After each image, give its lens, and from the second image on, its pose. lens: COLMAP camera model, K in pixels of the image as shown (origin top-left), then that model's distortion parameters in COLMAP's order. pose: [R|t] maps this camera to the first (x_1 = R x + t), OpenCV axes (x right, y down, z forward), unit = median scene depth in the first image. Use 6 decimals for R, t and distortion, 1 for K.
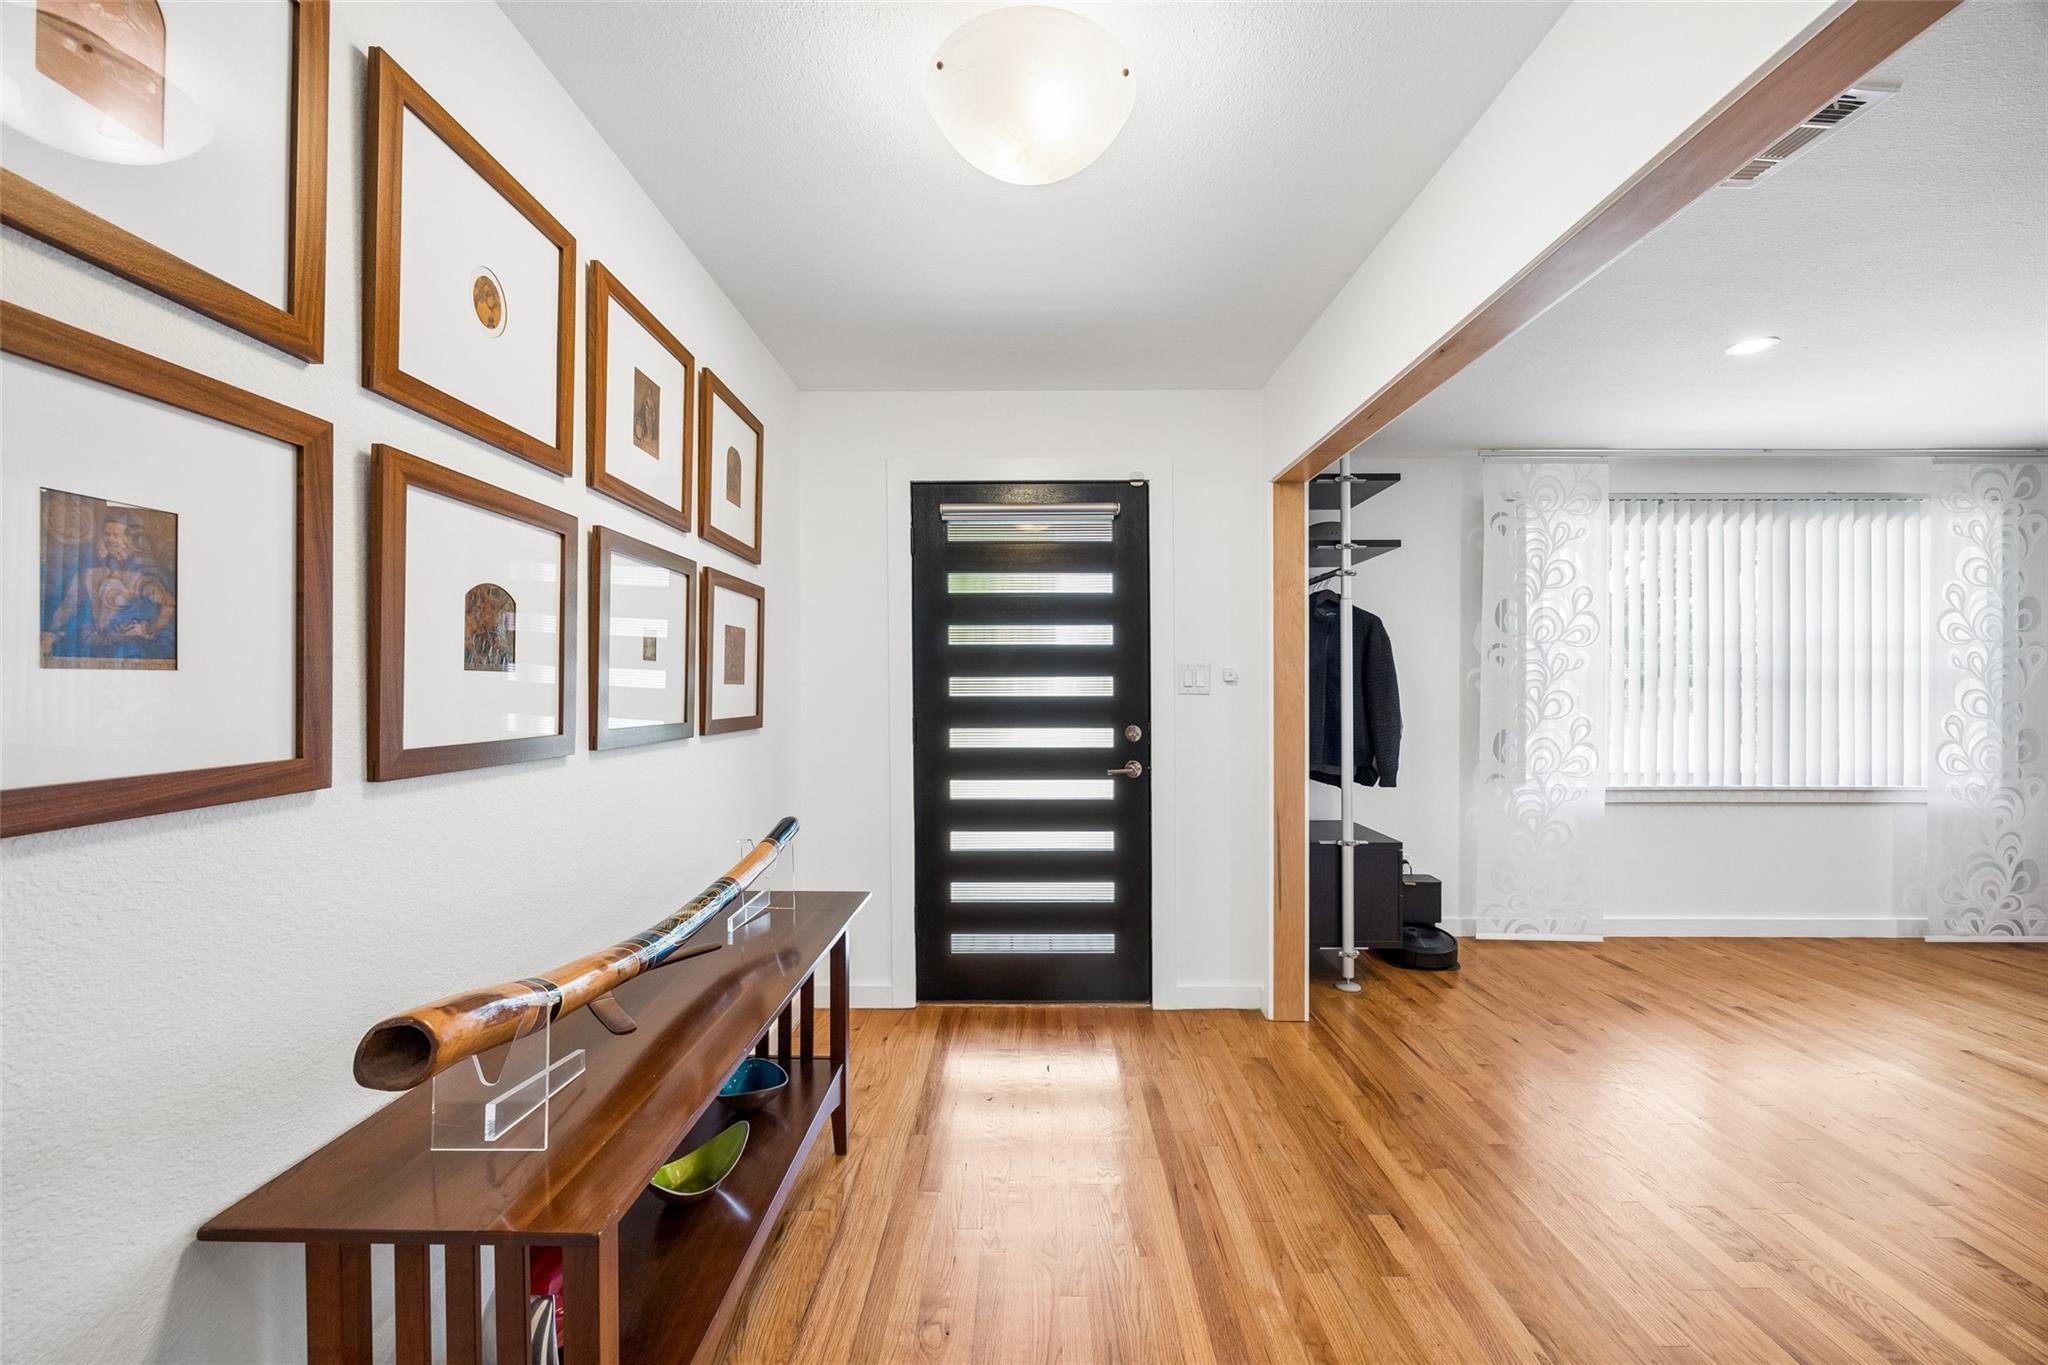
lens RADIAL K [[790.9, 0, 1034.2], [0, 790.9, 695.0], [0, 0, 1]] dist [-0.000069, 0.000054]
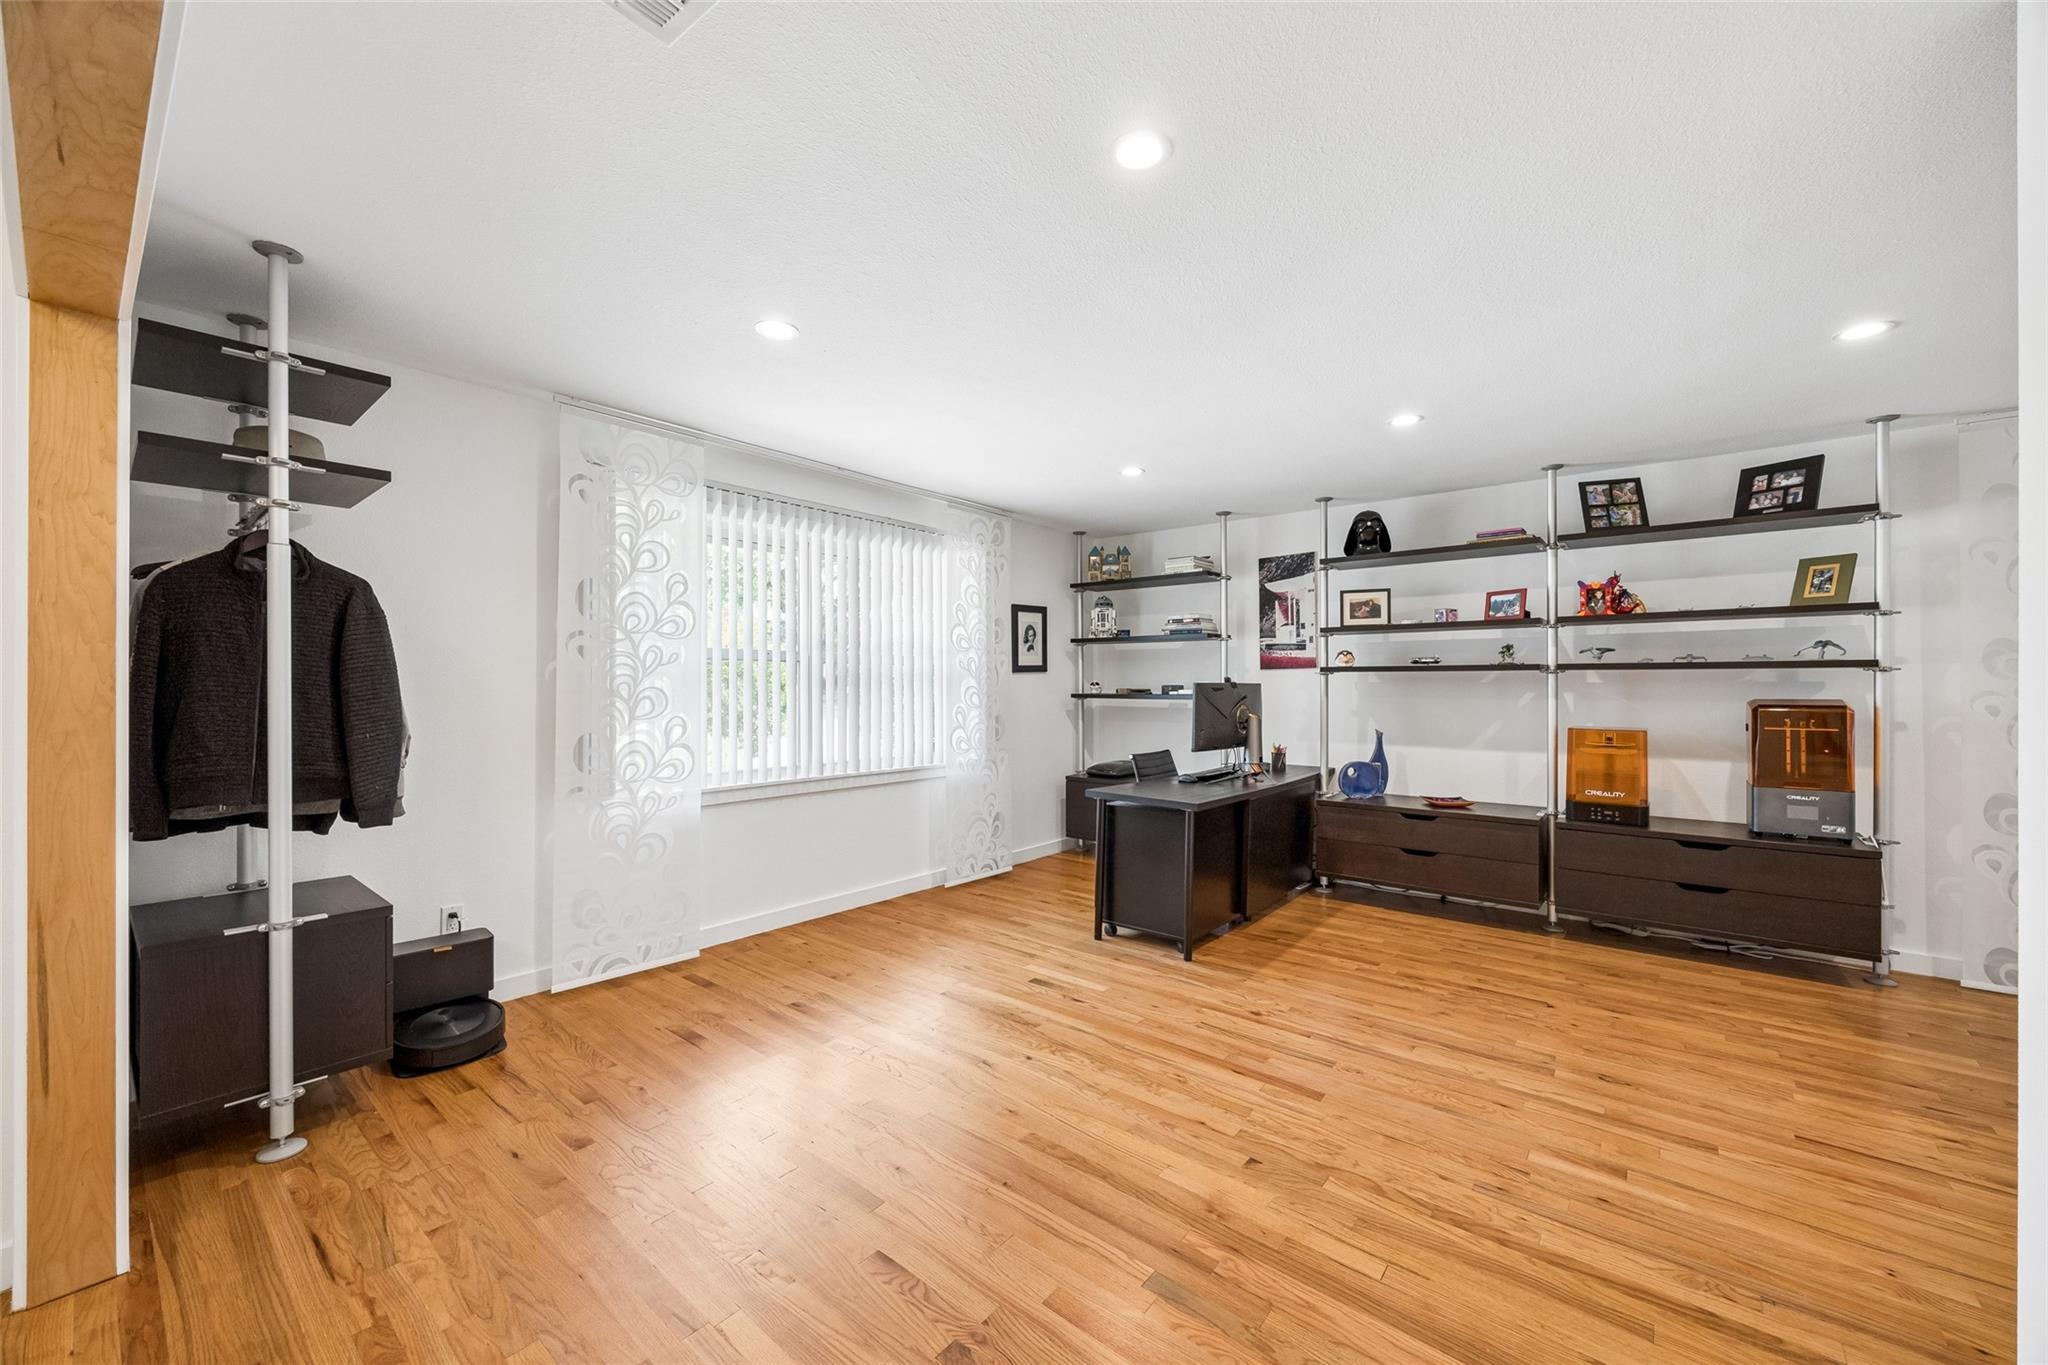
lens RADIAL K [[781.5, 0, 1024.0], [0, 781.5, 682.5], [0, 0, 1]] dist [-0.003976, -0.000276]
pose [[0.636757, 0.004143, 0.771054, 0.253639], [0.005406, 0.999937, -0.009836, 0.000069], [-0.771046, 0.010432, 0.636694, 0.115383]]
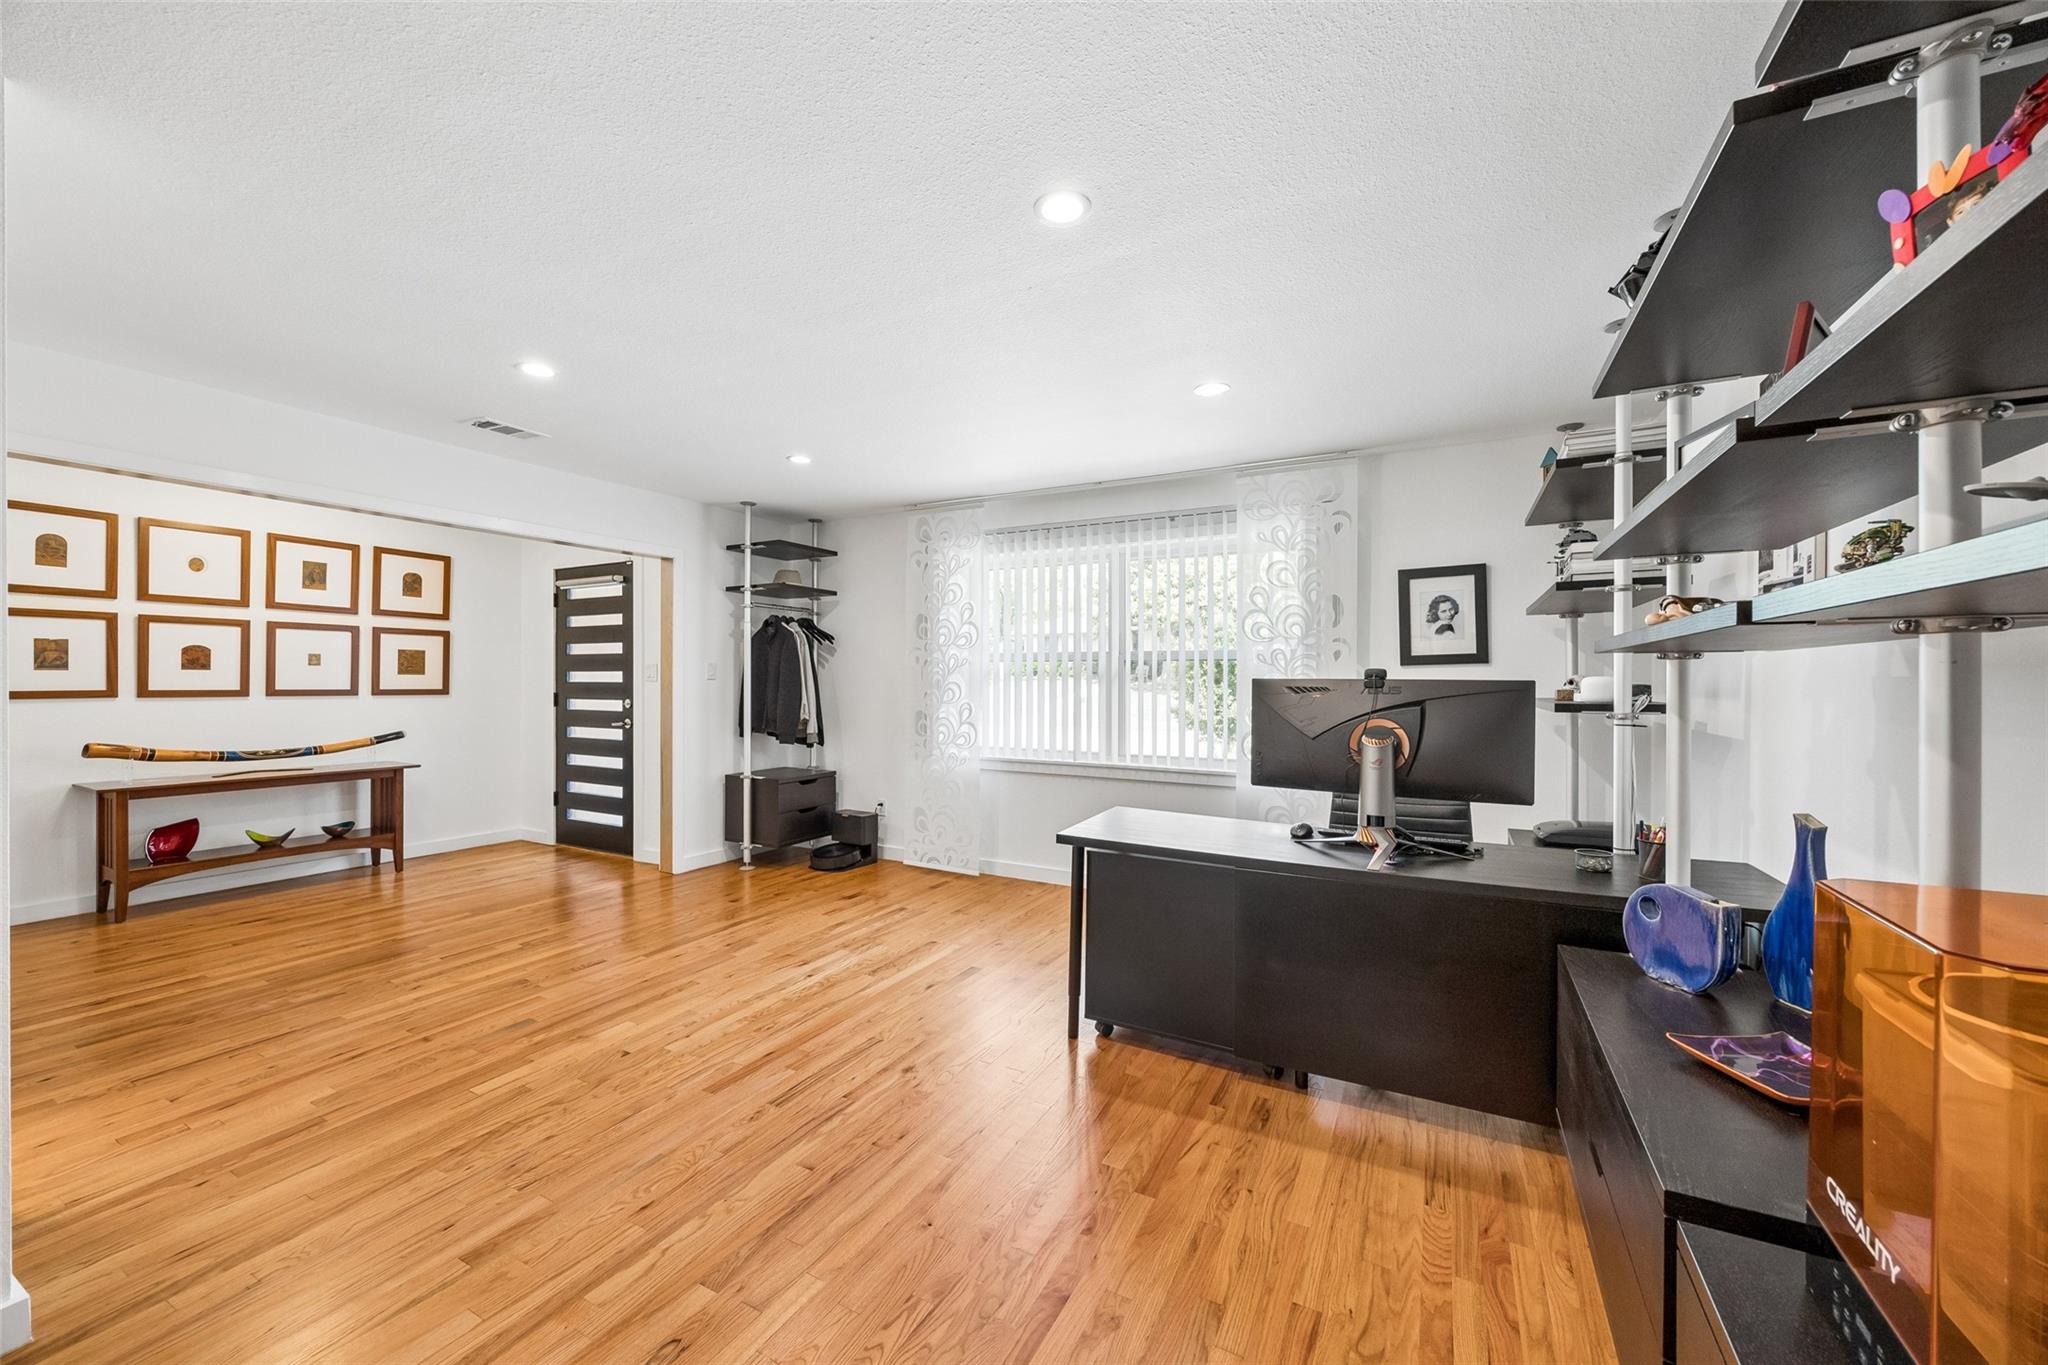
lens RADIAL K [[789.9, 0, 1023.0], [0, 789.9, 677.5], [0, 0, 1]] dist [-0.000262, 0.000087]
pose [[0.878632, 0.004908, -0.477474, 1.409973], [-0.011564, 0.999873, -0.011001, 0.000087], [0.477359, 0.015187, 0.878577, -0.107844]]
